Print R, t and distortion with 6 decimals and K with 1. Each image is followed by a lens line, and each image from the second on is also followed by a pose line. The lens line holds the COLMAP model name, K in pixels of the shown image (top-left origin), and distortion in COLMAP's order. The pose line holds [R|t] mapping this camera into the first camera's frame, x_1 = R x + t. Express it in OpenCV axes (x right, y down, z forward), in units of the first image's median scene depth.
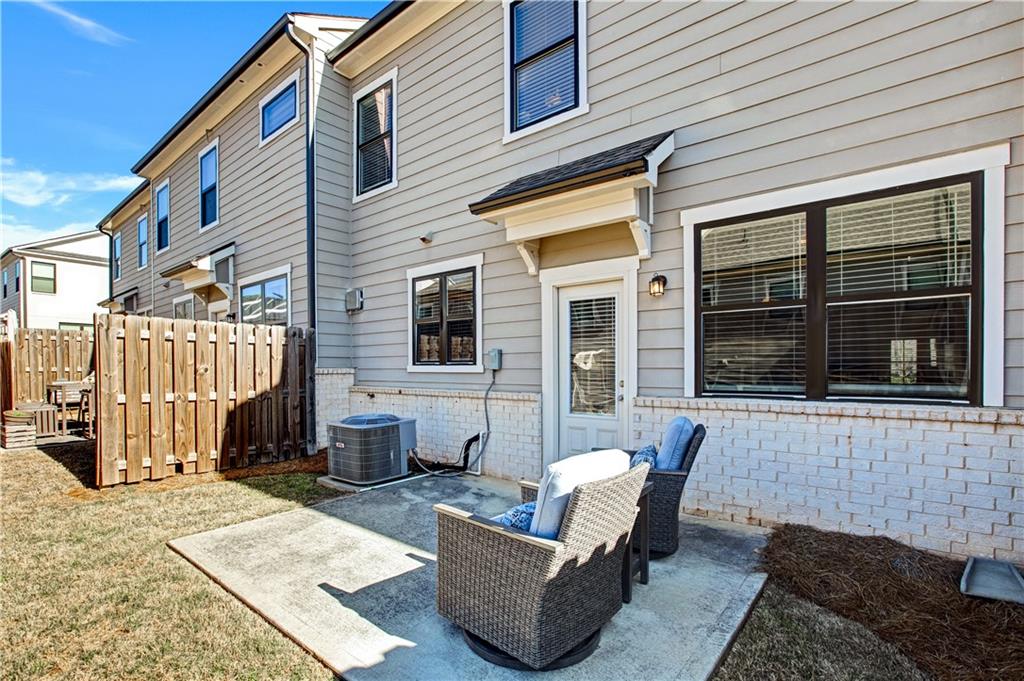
lens RADIAL K [[484.8, 0, 509.2], [0, 484.8, 372.9], [0, 0, 1]] dist [-0.031760, 0.000843]
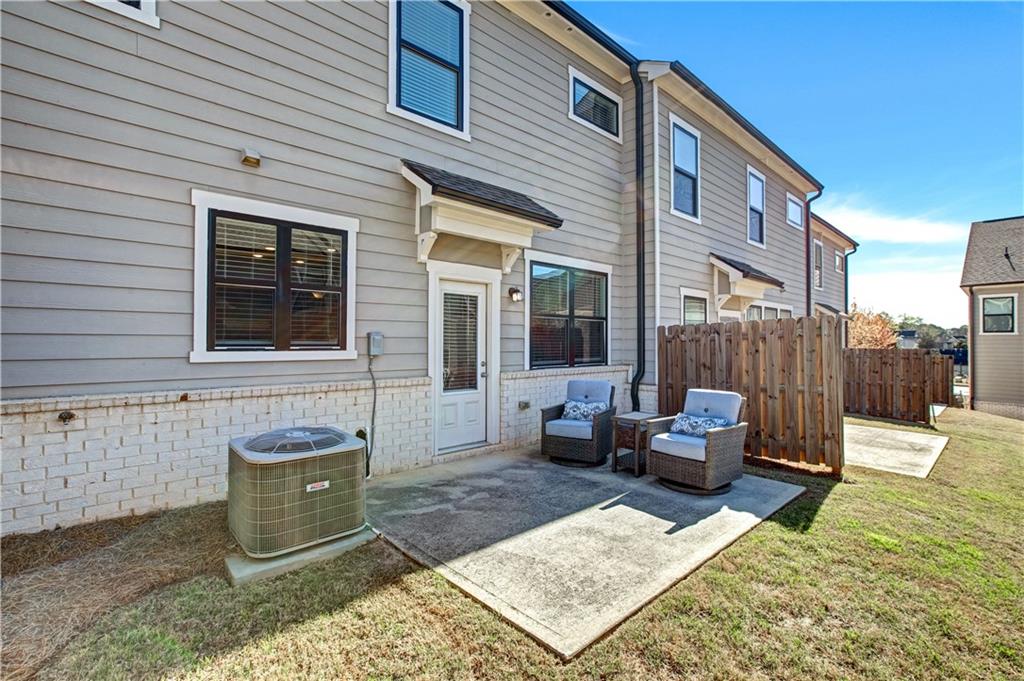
lens RADIAL K [[465.0, 0, 510.7], [0, 465.0, 337.8], [0, 0, 1]] dist [-0.036035, 0.022077]
pose [[0.126772, 0.013649, 0.991838, -0.963084], [0.007721, 0.999861, -0.014746, -0.027687], [-0.991902, 0.009527, 0.126649, 0.739153]]
